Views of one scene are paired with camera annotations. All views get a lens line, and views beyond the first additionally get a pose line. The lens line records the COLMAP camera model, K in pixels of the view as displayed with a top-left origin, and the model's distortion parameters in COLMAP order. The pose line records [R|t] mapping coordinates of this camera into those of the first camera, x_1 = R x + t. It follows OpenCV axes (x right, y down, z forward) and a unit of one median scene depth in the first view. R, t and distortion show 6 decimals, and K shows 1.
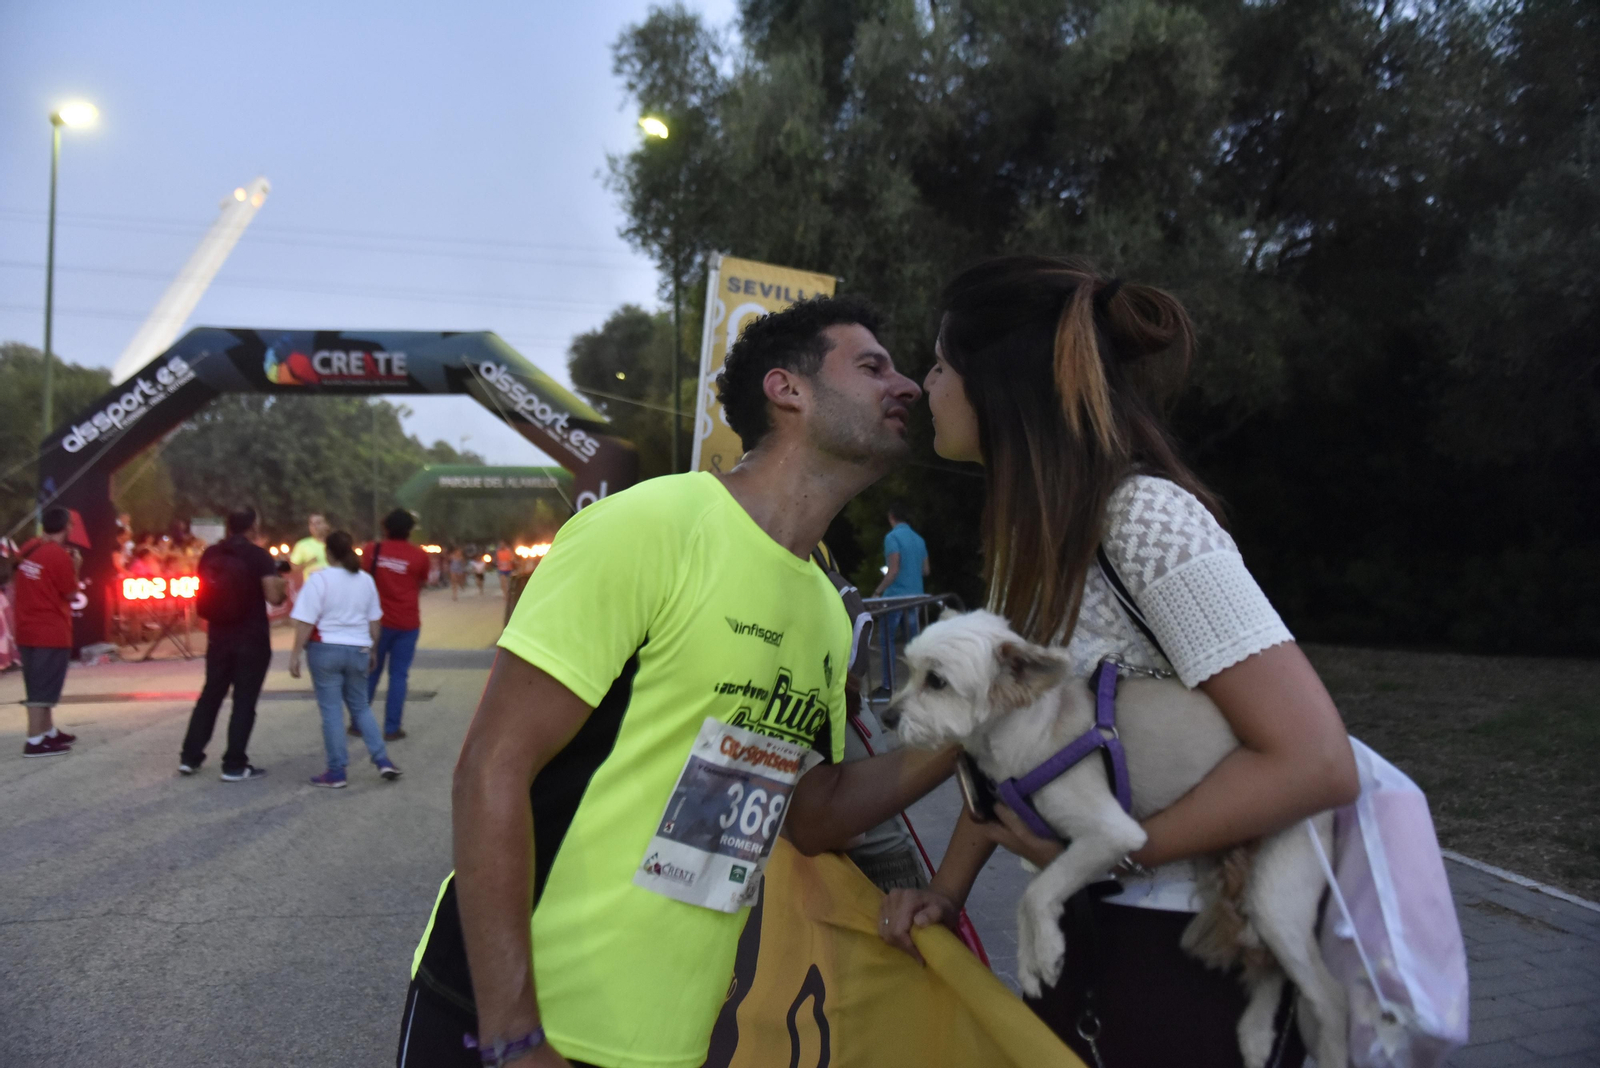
lens RADIAL K [[1035.4, 0, 800.0], [0, 1035.4, 534.0], [0, 0, 1]] dist [-0.064257, 0.002983]
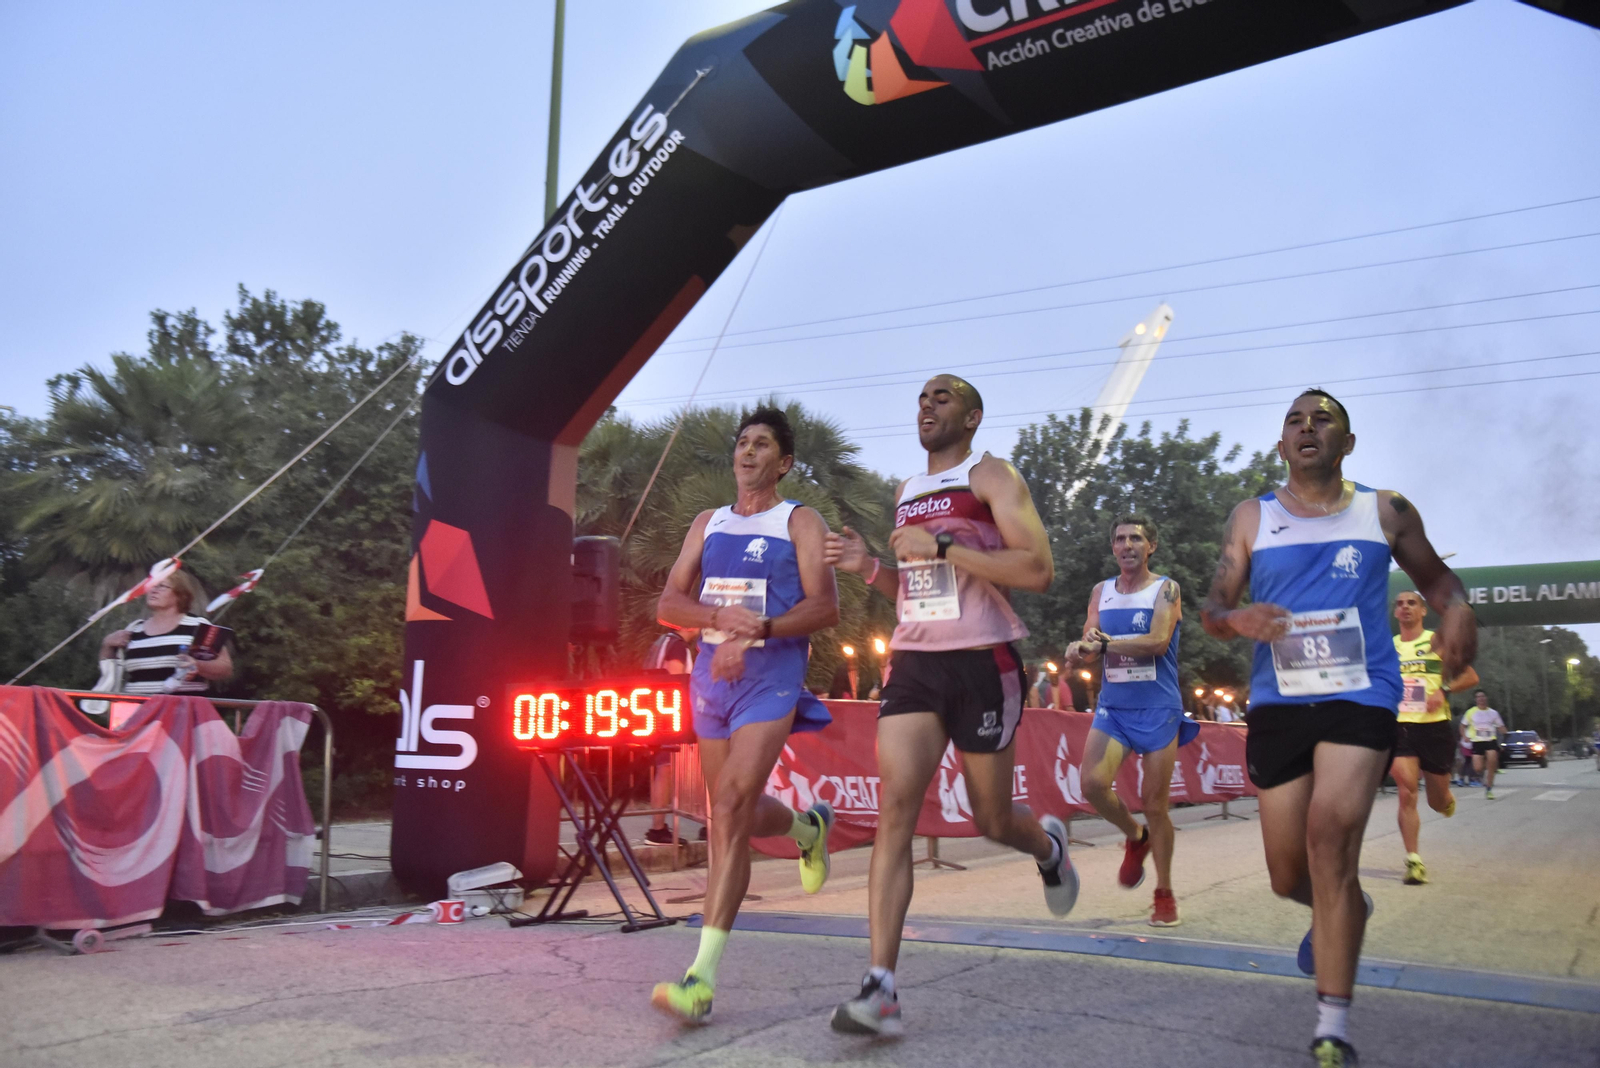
lens RADIAL K [[1361.2, 0, 800.0], [0, 1361.2, 534.0], [0, 0, 1]] dist [0.002097, 0.001365]
pose [[0.726460, -0.099196, -0.680012, -0.233765], [0.004109, 0.990137, -0.140045, 0.054680], [0.687196, 0.098943, 0.719702, 0.658798]]
